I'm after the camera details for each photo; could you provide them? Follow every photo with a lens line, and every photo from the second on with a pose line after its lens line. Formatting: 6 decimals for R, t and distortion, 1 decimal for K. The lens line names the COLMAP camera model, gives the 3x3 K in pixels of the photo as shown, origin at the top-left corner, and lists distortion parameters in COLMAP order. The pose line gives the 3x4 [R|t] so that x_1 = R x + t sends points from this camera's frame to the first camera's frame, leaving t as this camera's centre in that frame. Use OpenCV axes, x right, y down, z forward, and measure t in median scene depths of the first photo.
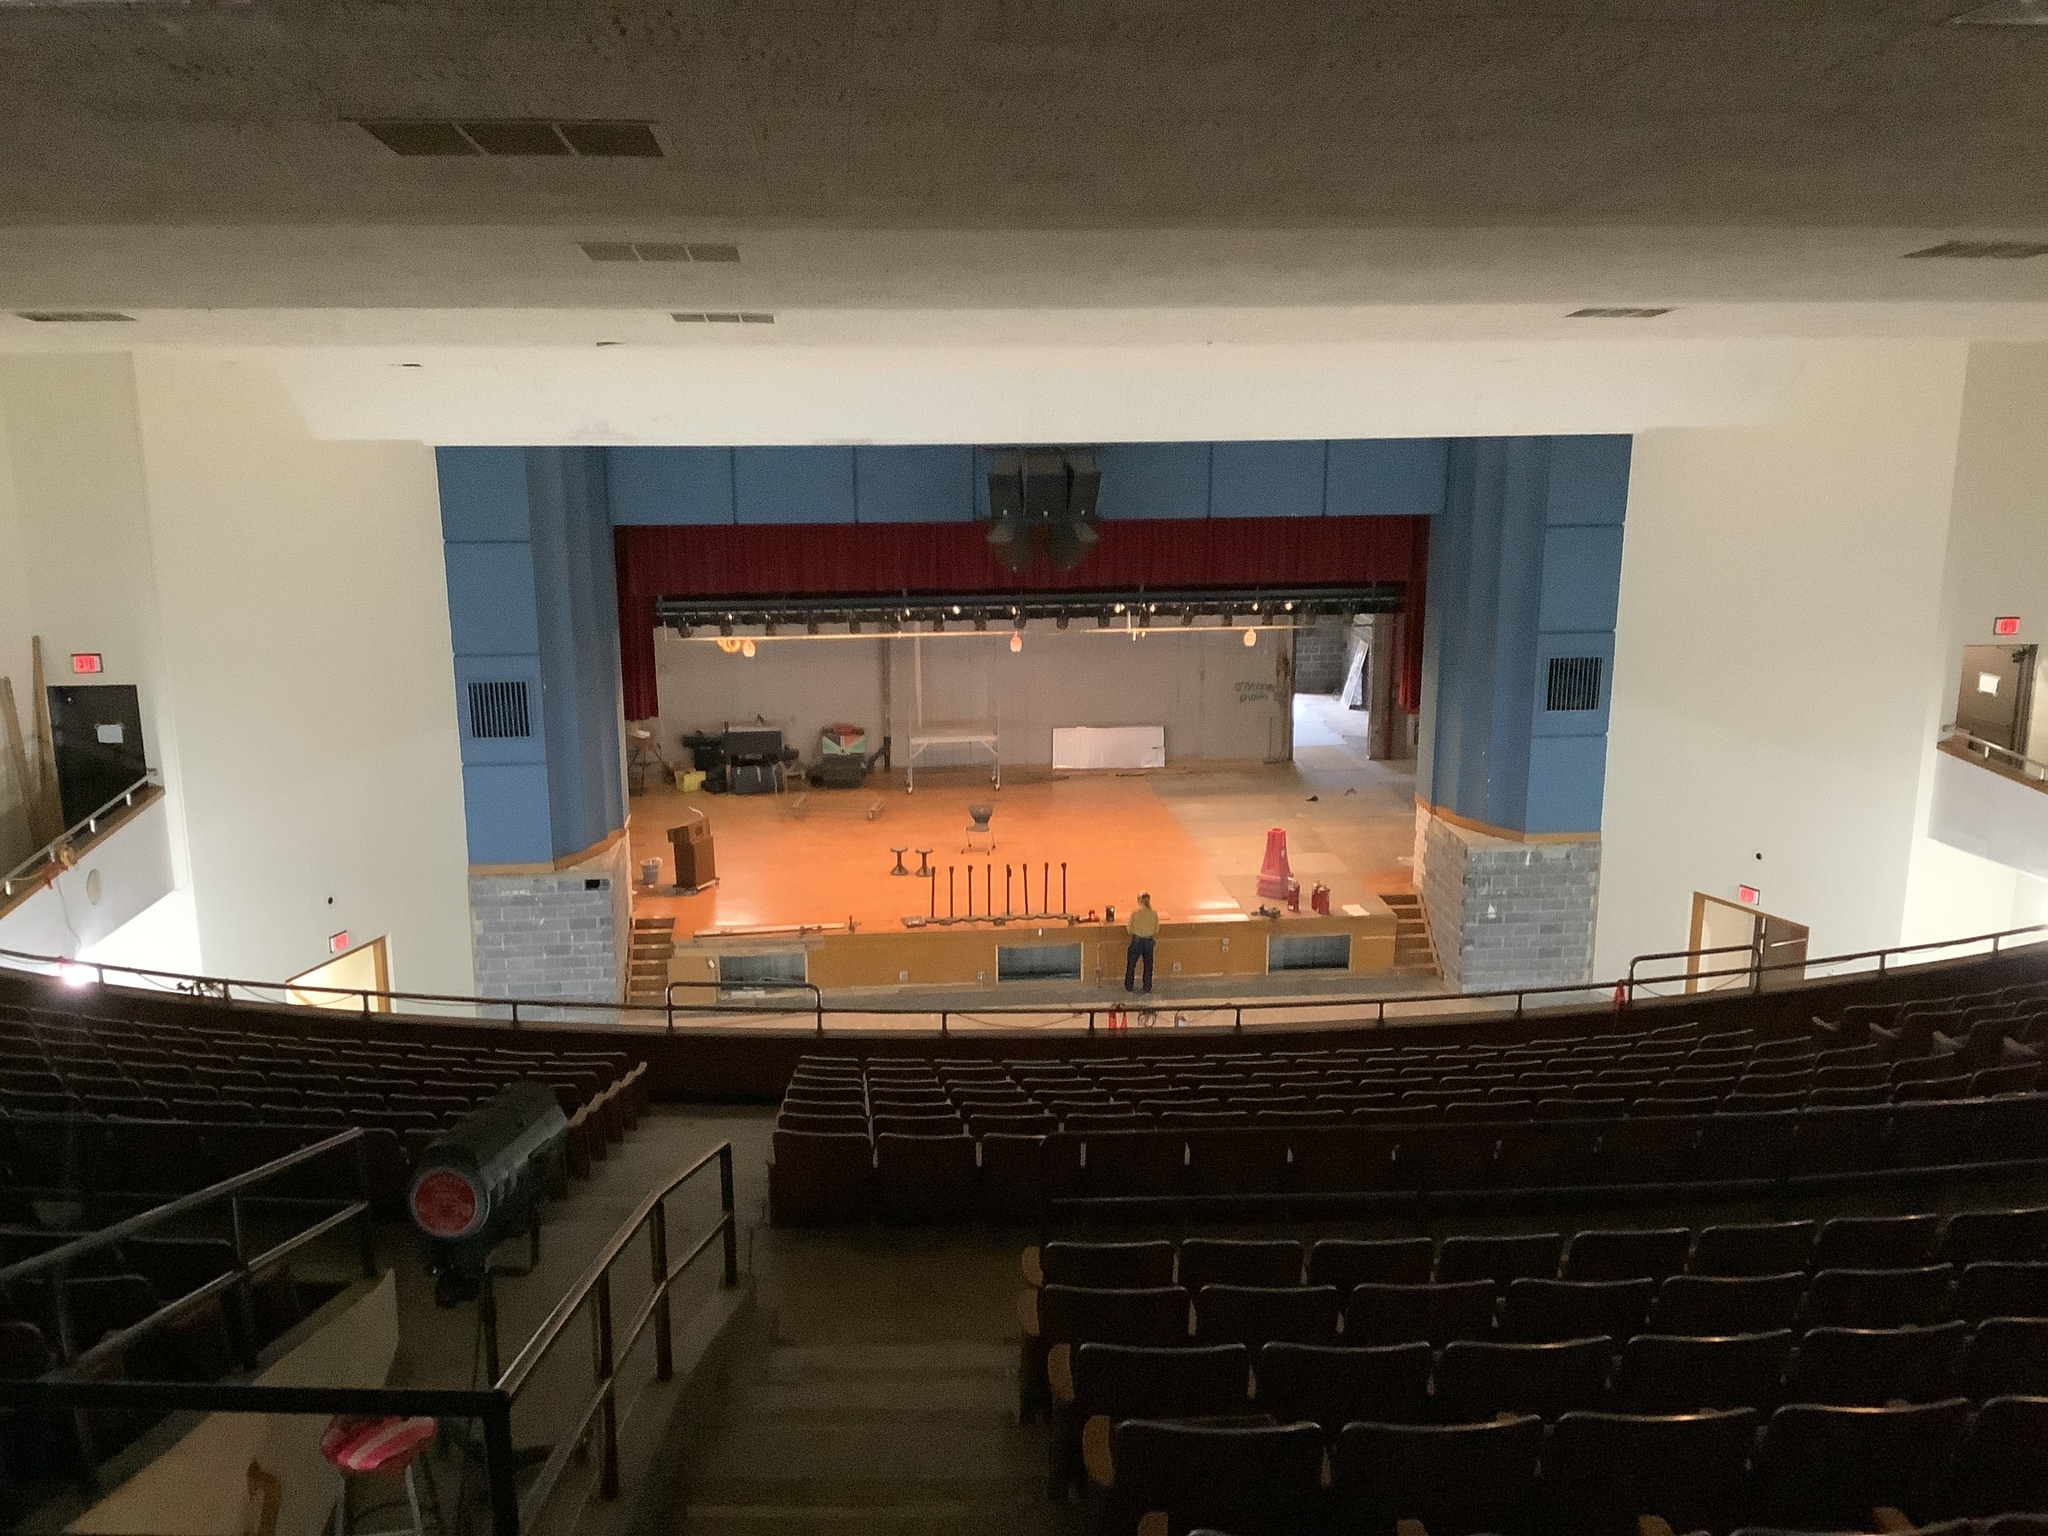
lens RADIAL K [[1831.7, 0, 1029.5], [0, 1831.7, 757.6], [0, 0, 1]] dist [0.065229, -0.075354]
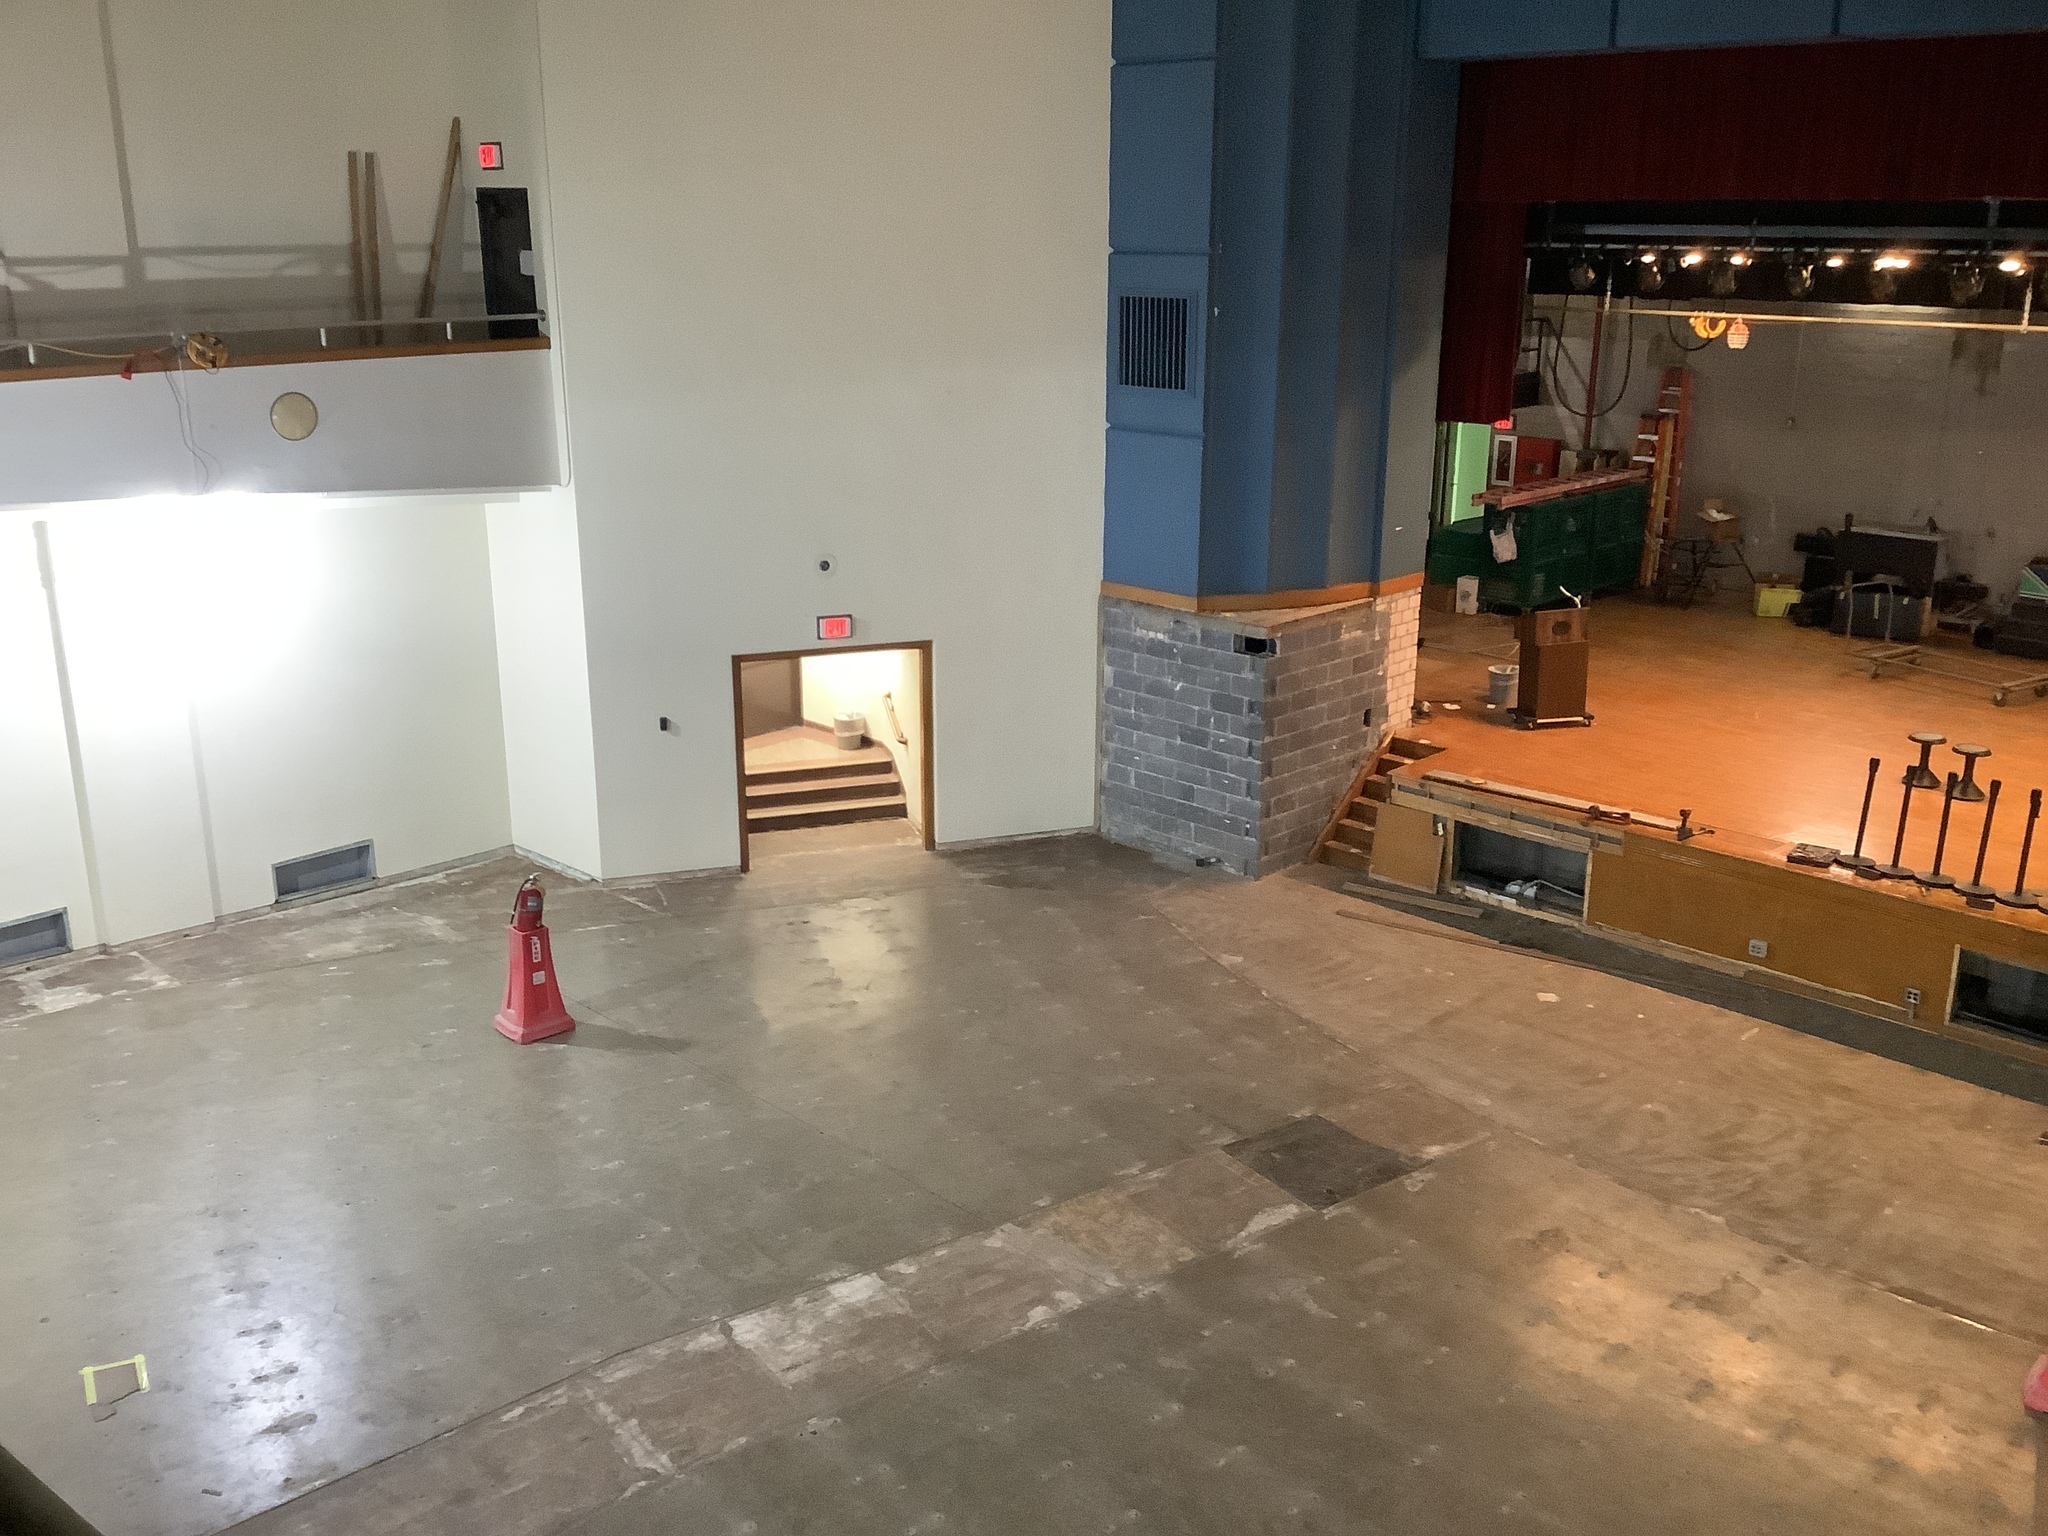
lens RADIAL K [[1831.7, 0, 1022.9], [0, 1831.7, 784.2], [0, 0, 1]] dist [0.065229, -0.075354]
pose [[0.638656, 0.231615, -0.733807, 0.182691], [-0.180728, 0.972099, 0.149535, 0.035069], [0.747967, 0.037118, 0.662697, 0.523787]]
